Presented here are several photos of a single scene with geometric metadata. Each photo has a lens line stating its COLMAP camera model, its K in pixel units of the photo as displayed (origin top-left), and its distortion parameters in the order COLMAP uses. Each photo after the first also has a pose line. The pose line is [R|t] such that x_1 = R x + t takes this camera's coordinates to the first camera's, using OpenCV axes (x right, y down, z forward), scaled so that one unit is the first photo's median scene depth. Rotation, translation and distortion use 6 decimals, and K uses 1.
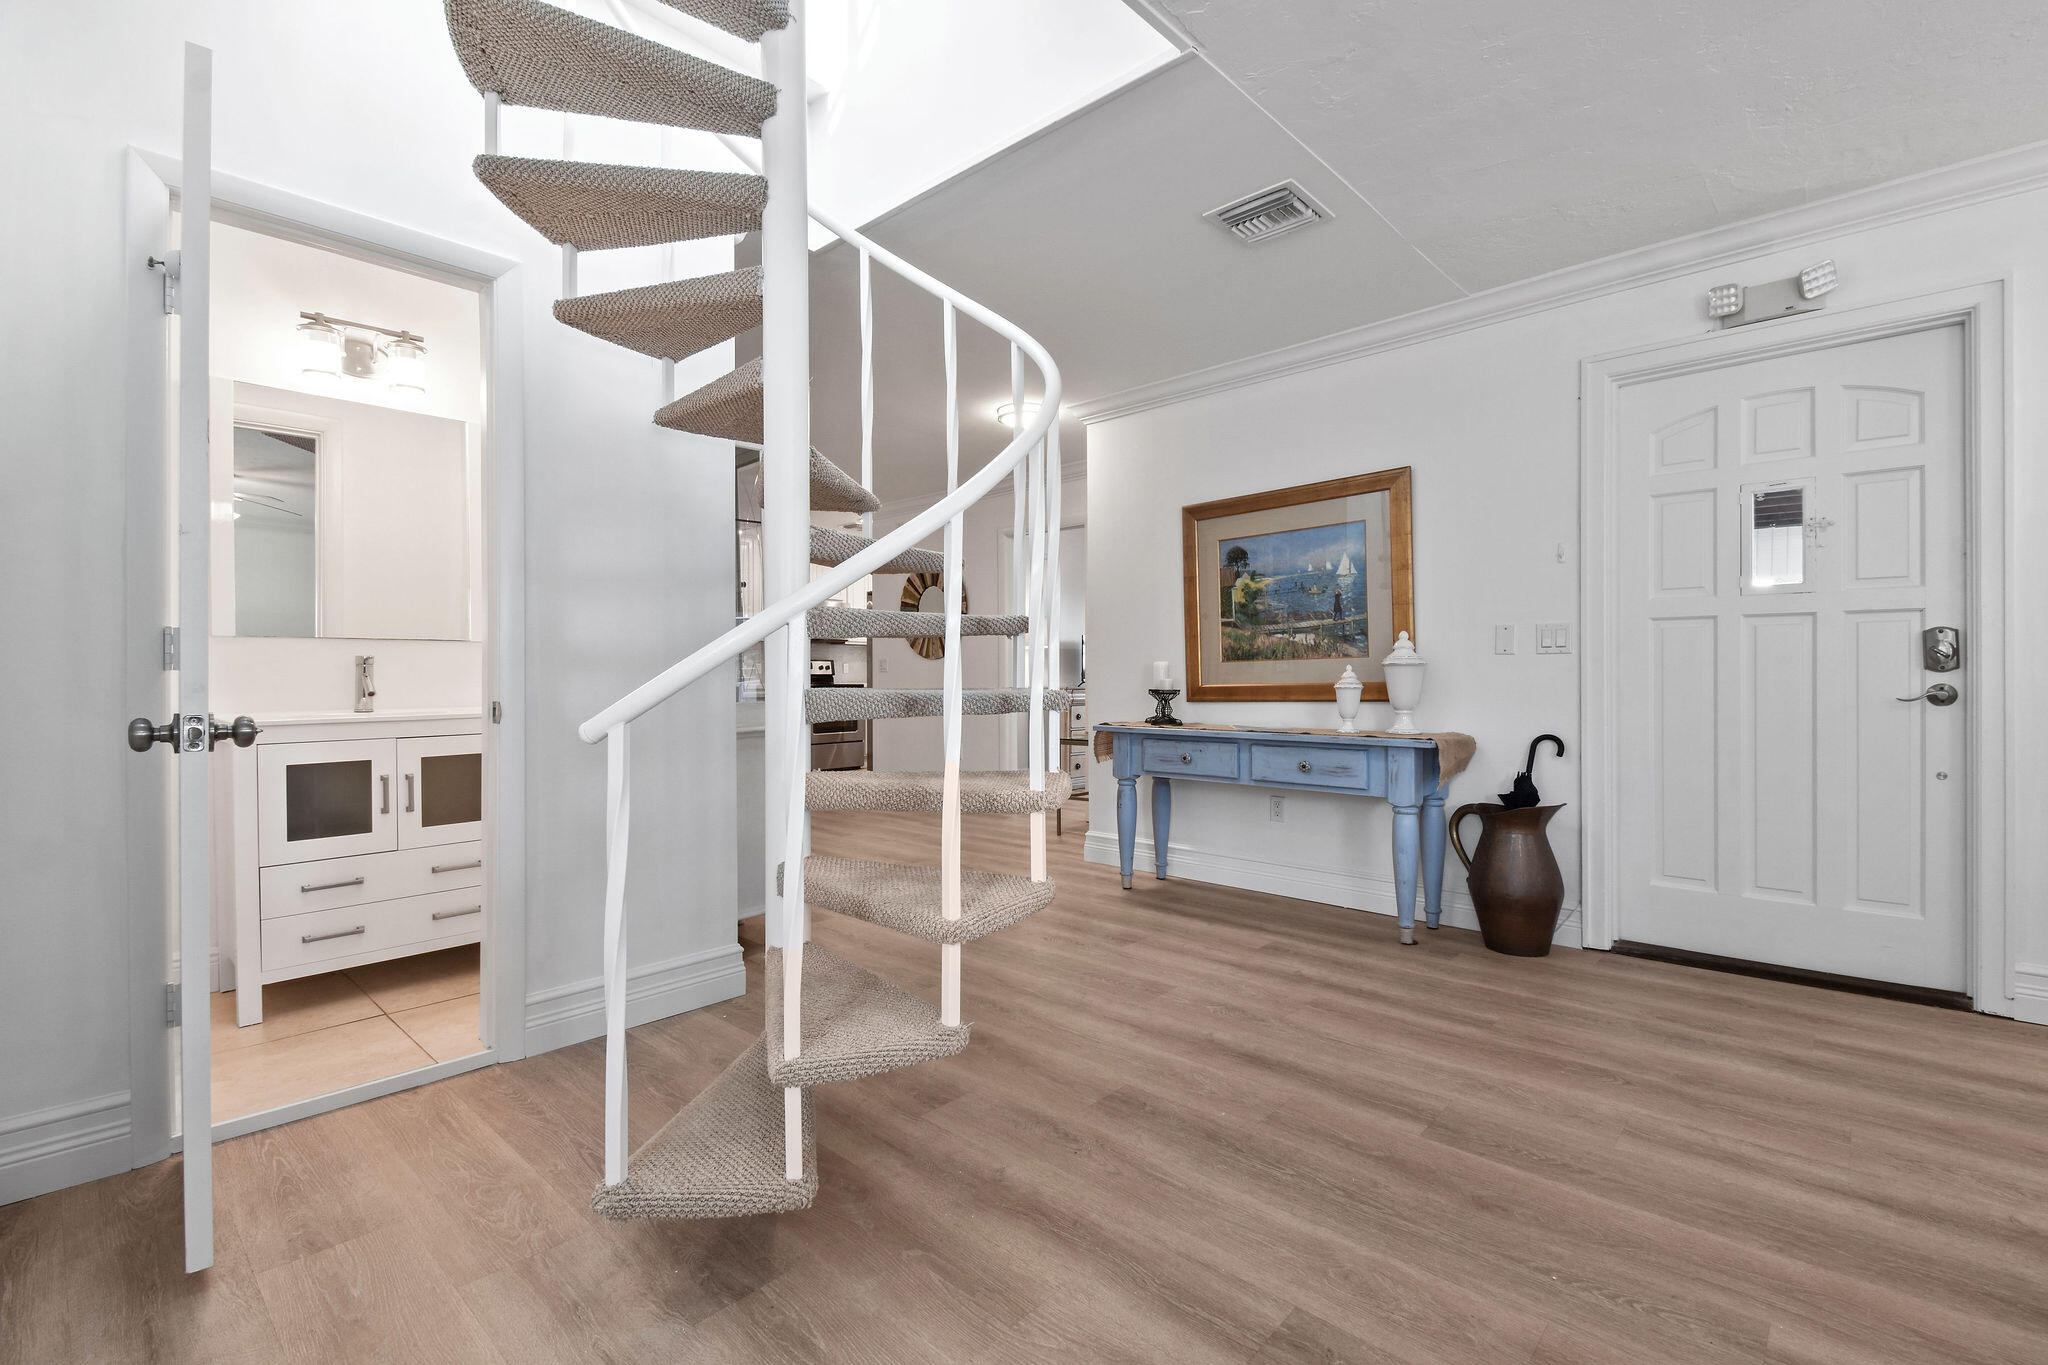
lens RADIAL K [[872.4, 0, 1024.0], [0, 872.4, 682.5], [0, 0, 1]] dist [0.001678, -0.000135]
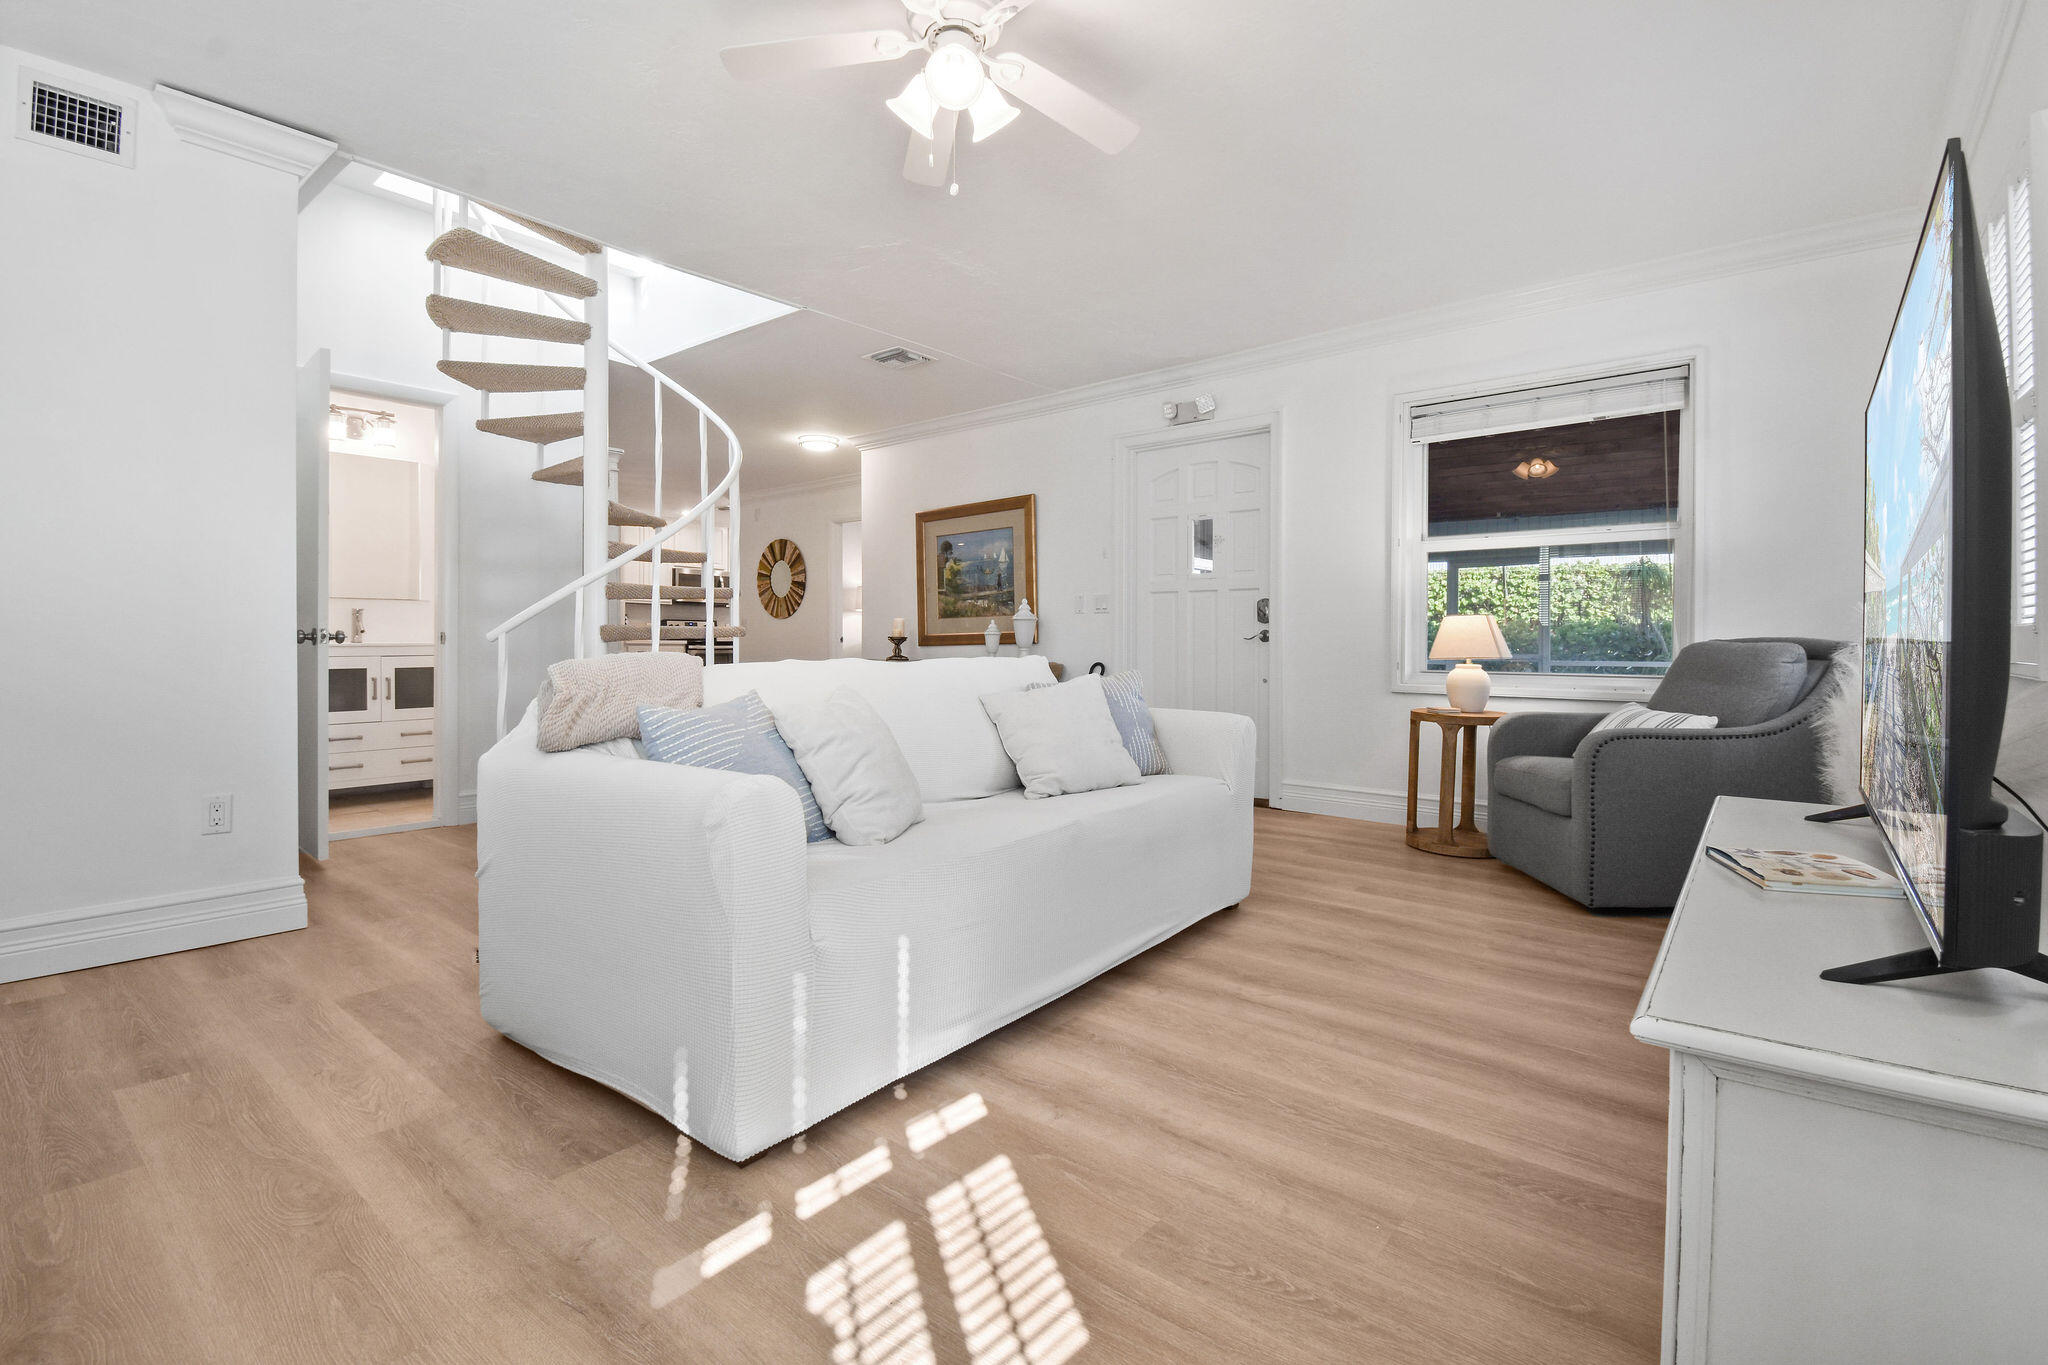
lens RADIAL K [[888.1, 0, 1017.2], [0, 888.1, 655.2], [0, 0, 1]] dist [-0.019056, 0.000039]
pose [[0.998079, 0.004713, 0.061778, 0.380760], [-0.005068, 0.999972, 0.005581, 0.041690], [-0.061750, -0.005883, 0.998074, -0.722509]]
